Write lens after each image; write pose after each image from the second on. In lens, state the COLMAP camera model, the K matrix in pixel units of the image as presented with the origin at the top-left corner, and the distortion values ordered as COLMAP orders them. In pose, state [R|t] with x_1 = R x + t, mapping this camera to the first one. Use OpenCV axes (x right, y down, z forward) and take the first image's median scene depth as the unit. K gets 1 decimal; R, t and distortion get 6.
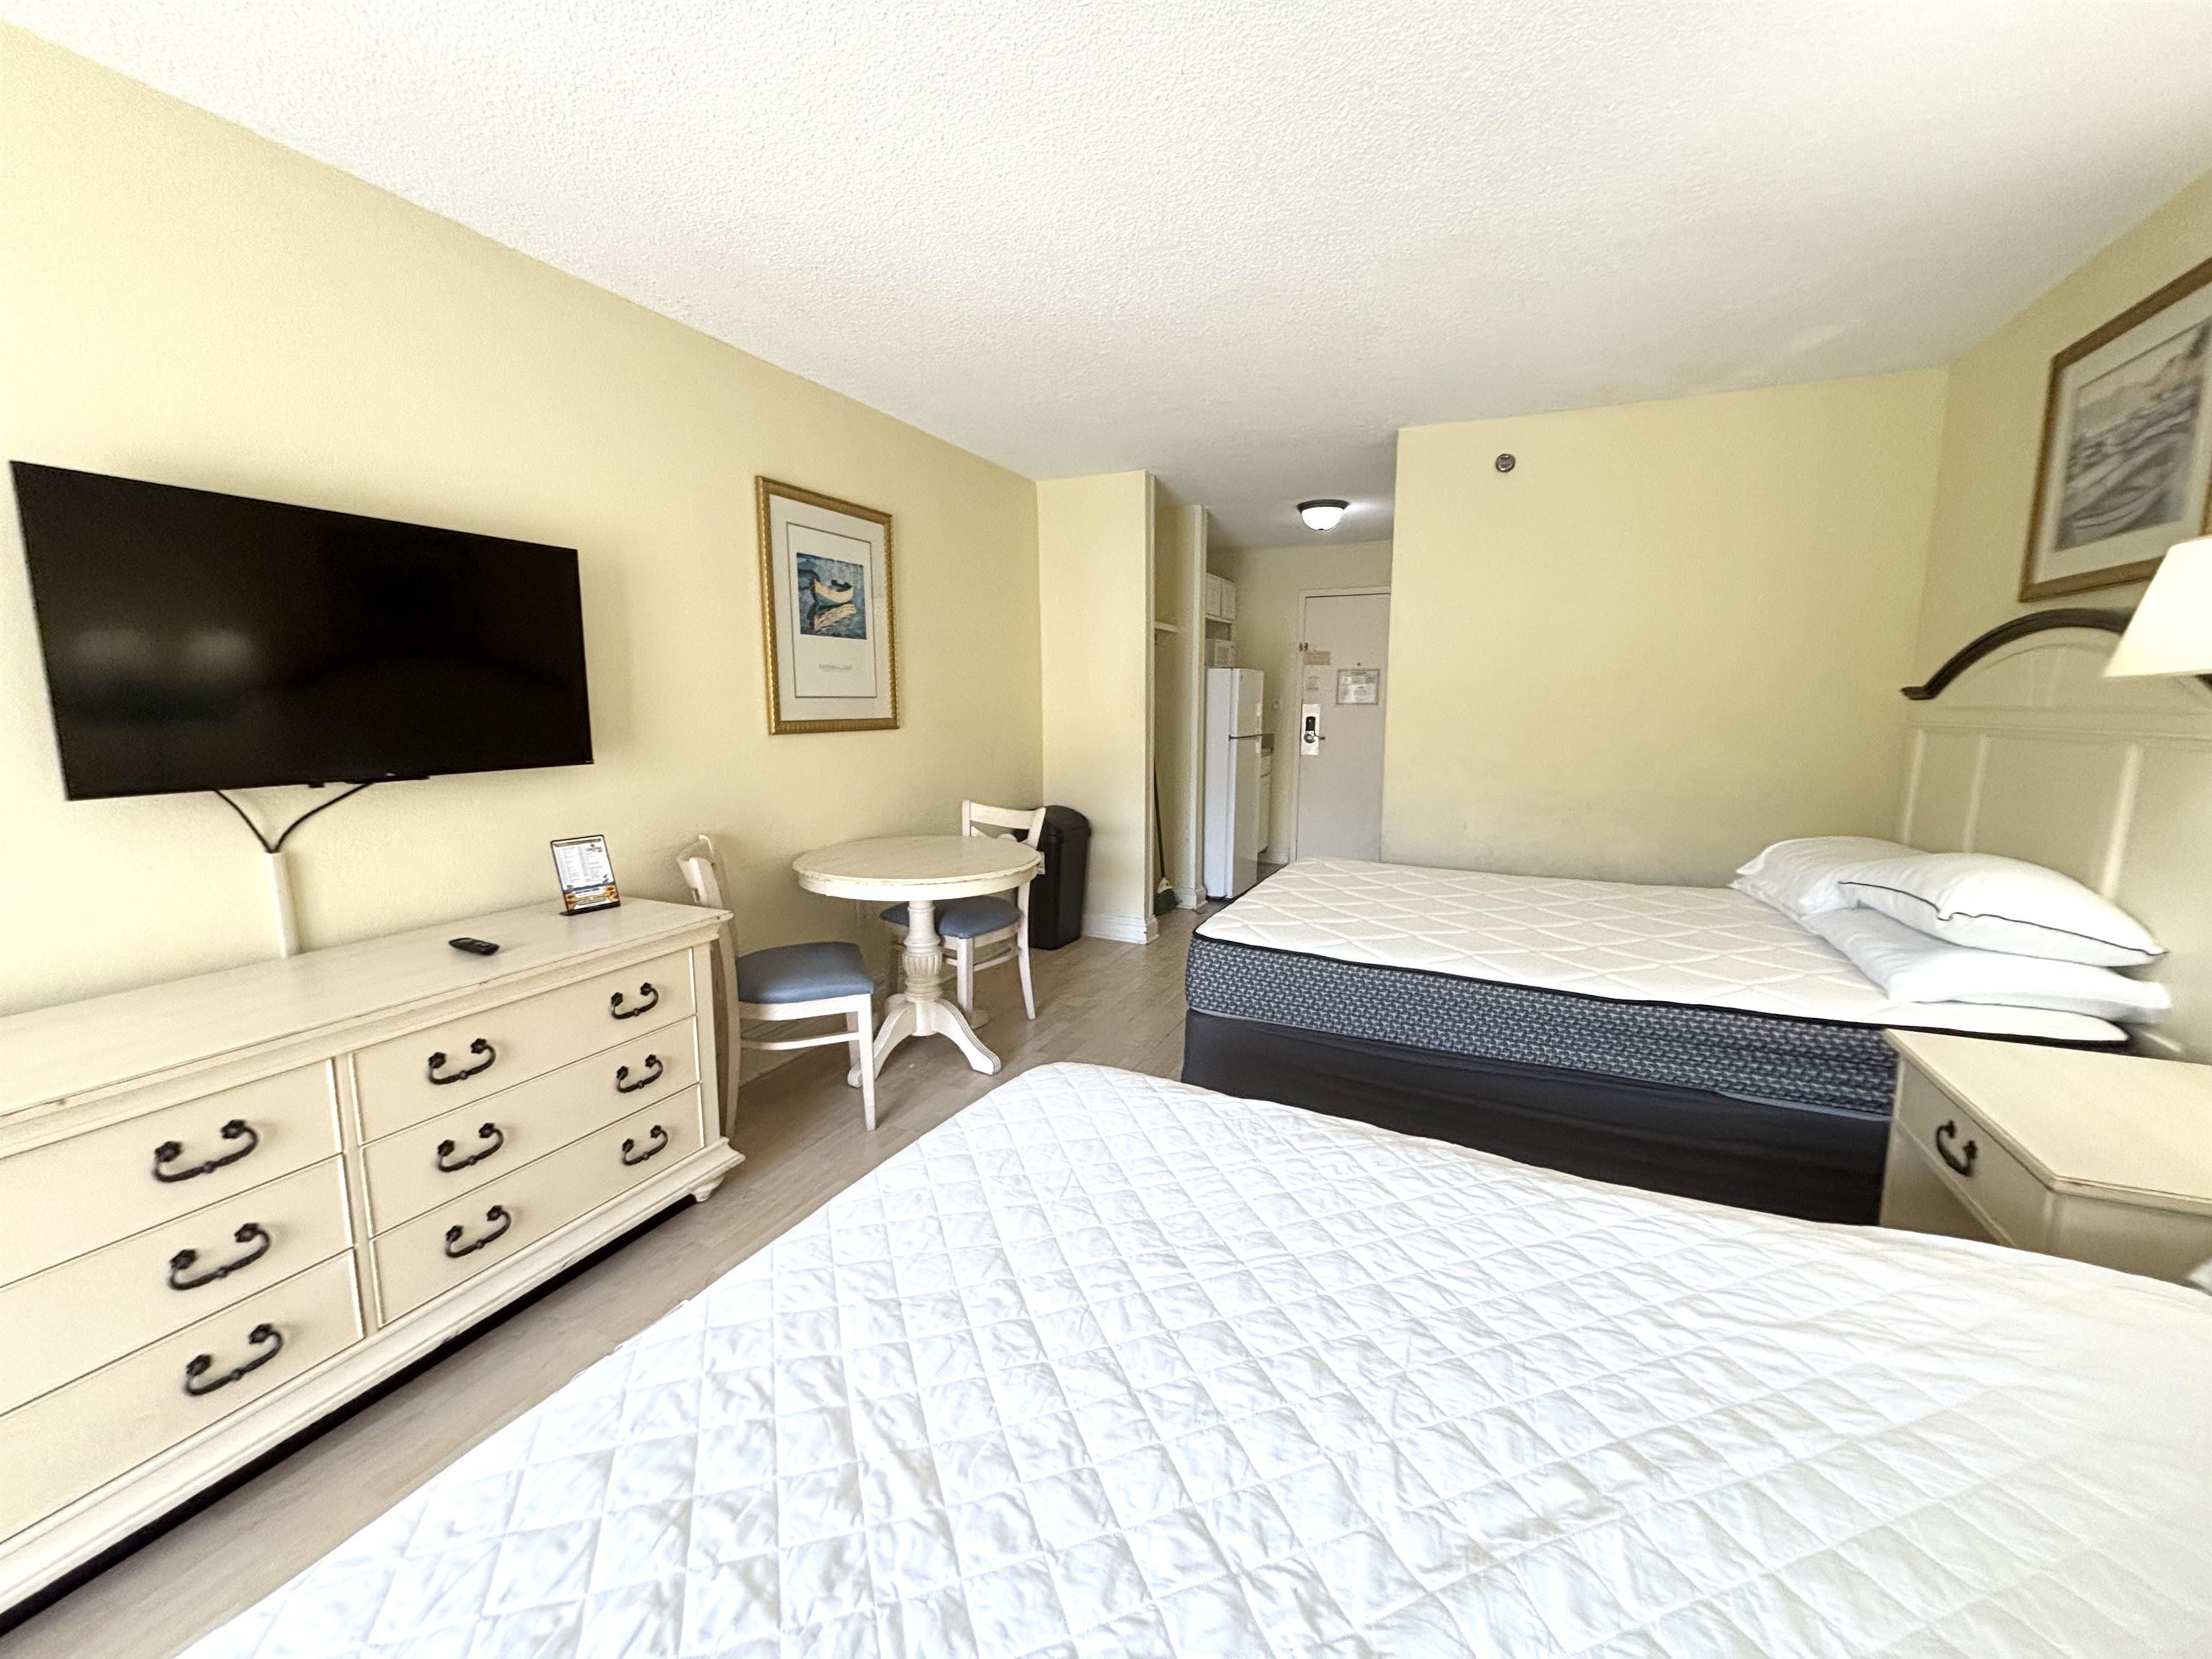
lens RADIAL K [[885.3, 0, 1103.9], [0, 885.3, 830.4], [0, 0, 1]] dist [0.012214, -0.008115]
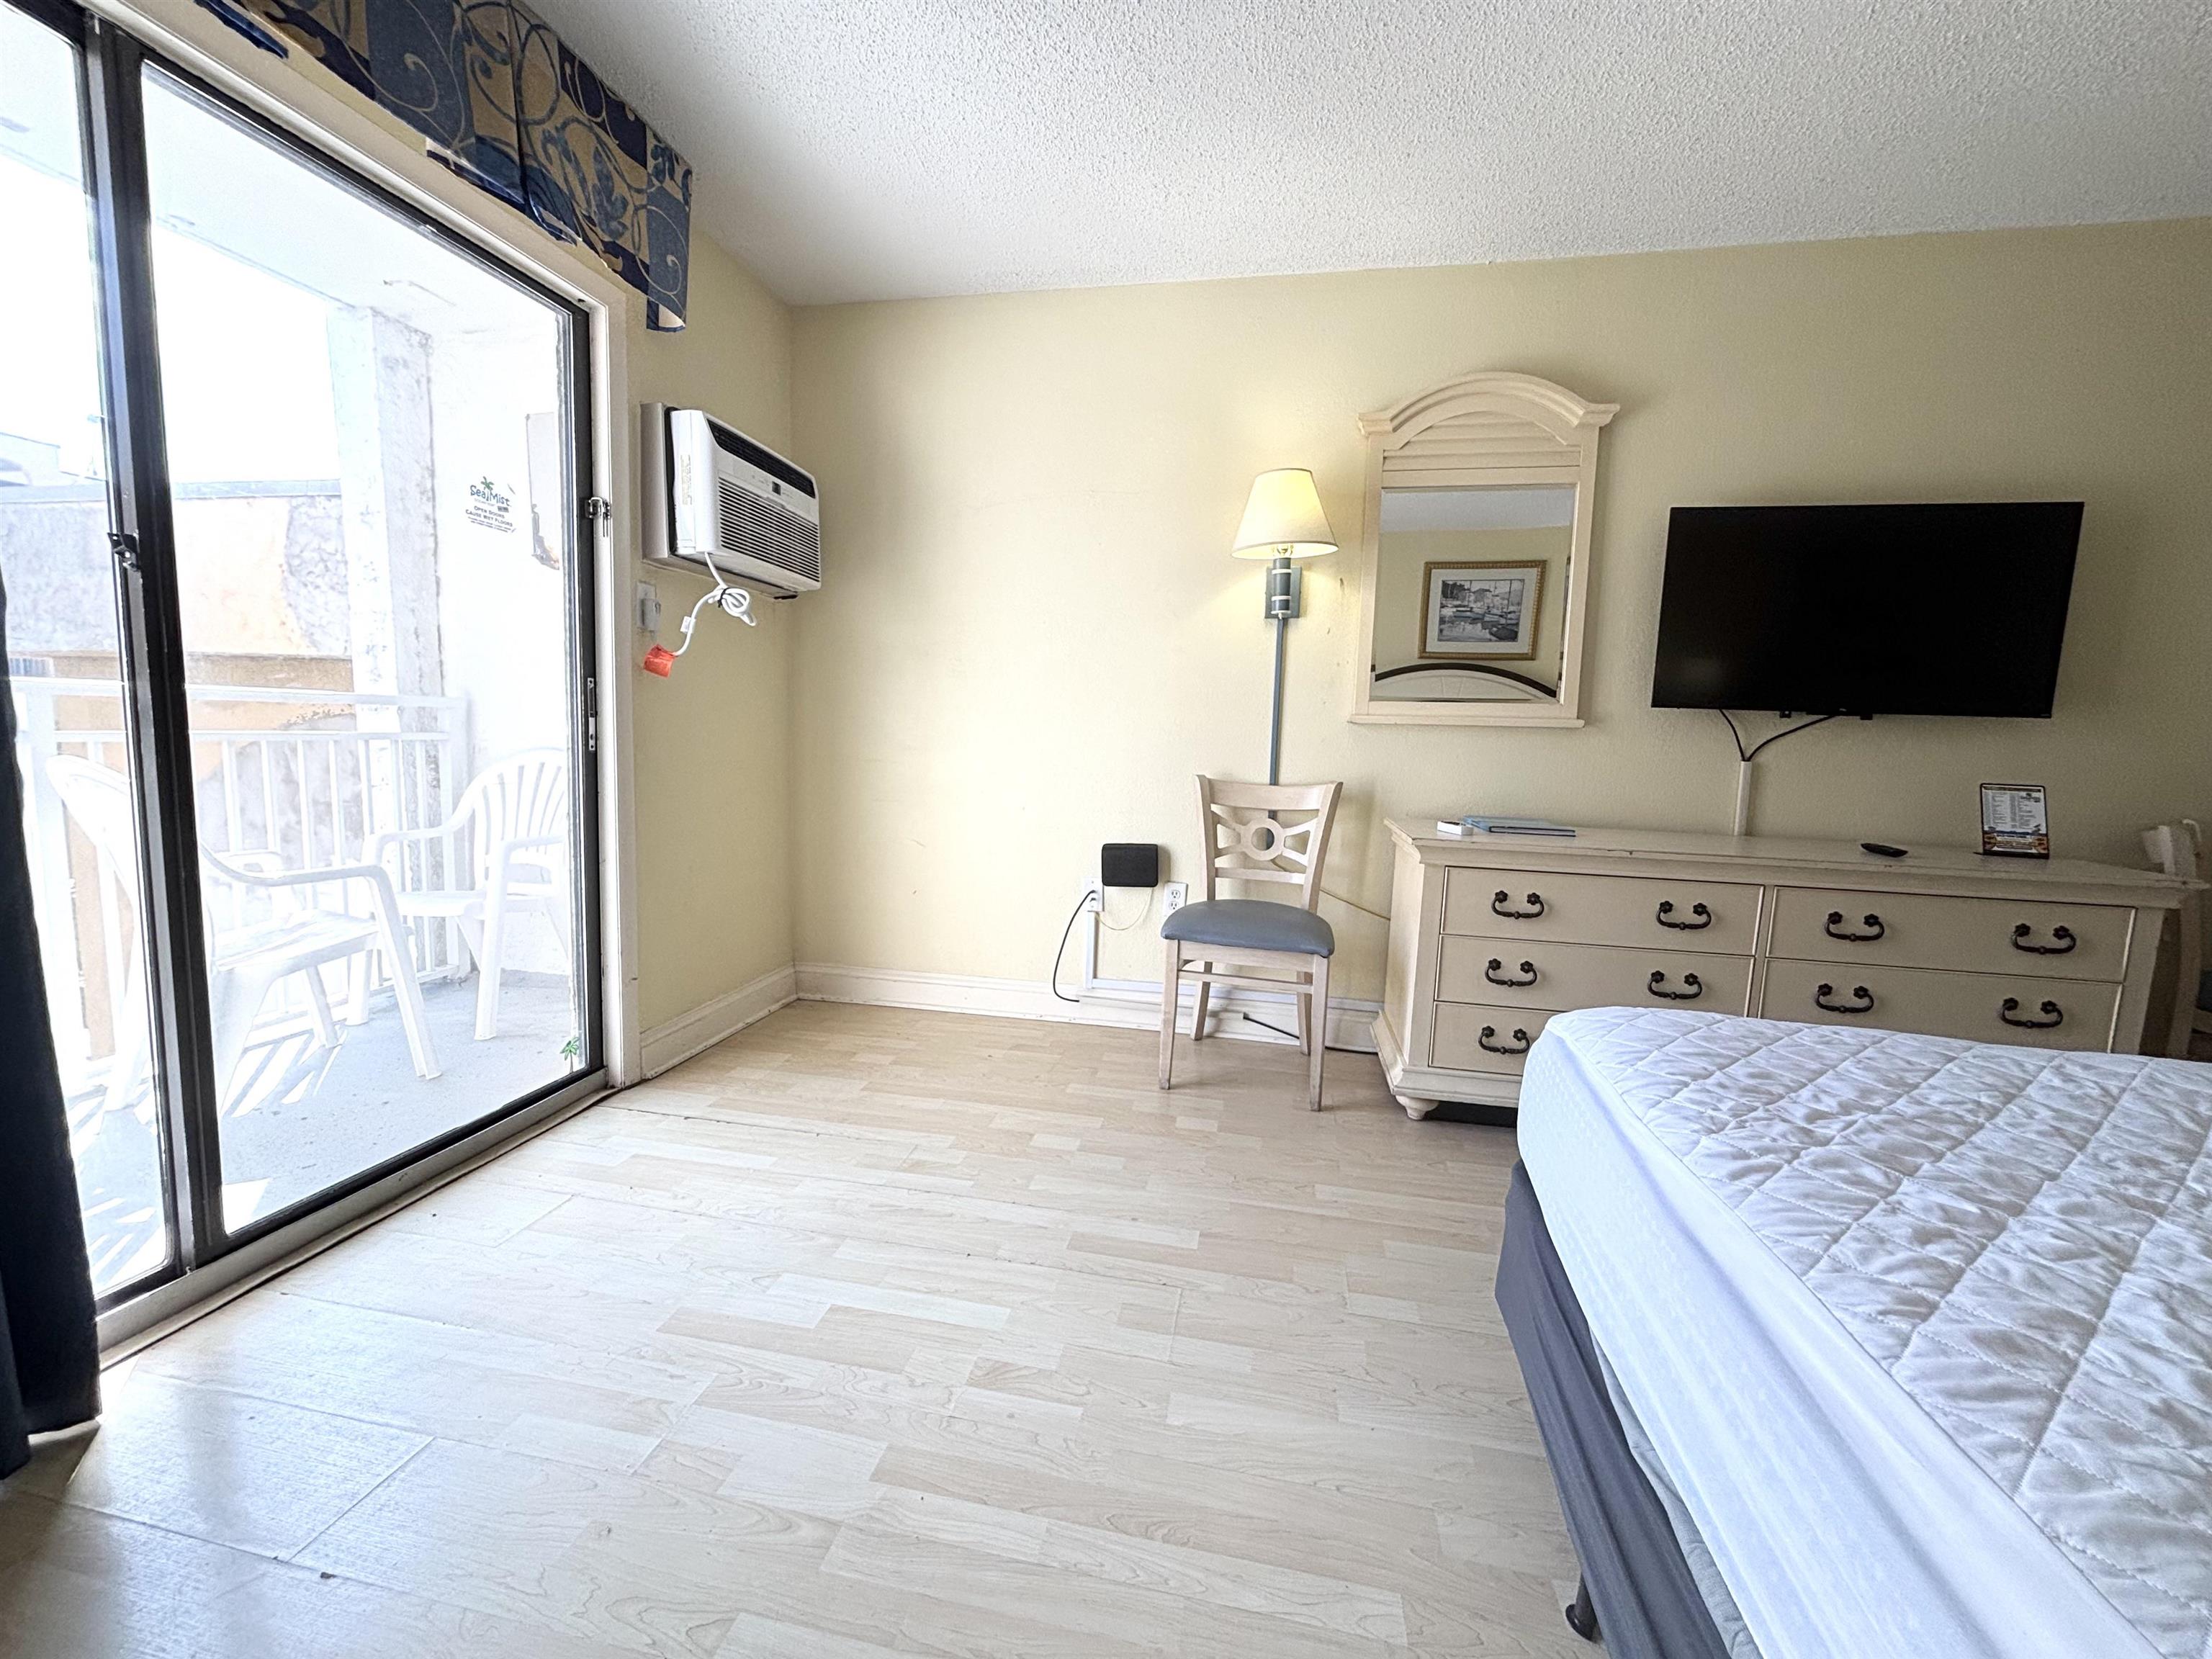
lens RADIAL K [[887.2, 0, 1102.9], [0, 887.2, 833.9], [0, 0, 1]] dist [-0.000129, -0.000154]
pose [[0.230097, 0.121081, -0.965606, 0.108639], [-0.175612, 0.981107, 0.081178, 0.110897], [0.957192, 0.150893, 0.247013, -0.168895]]
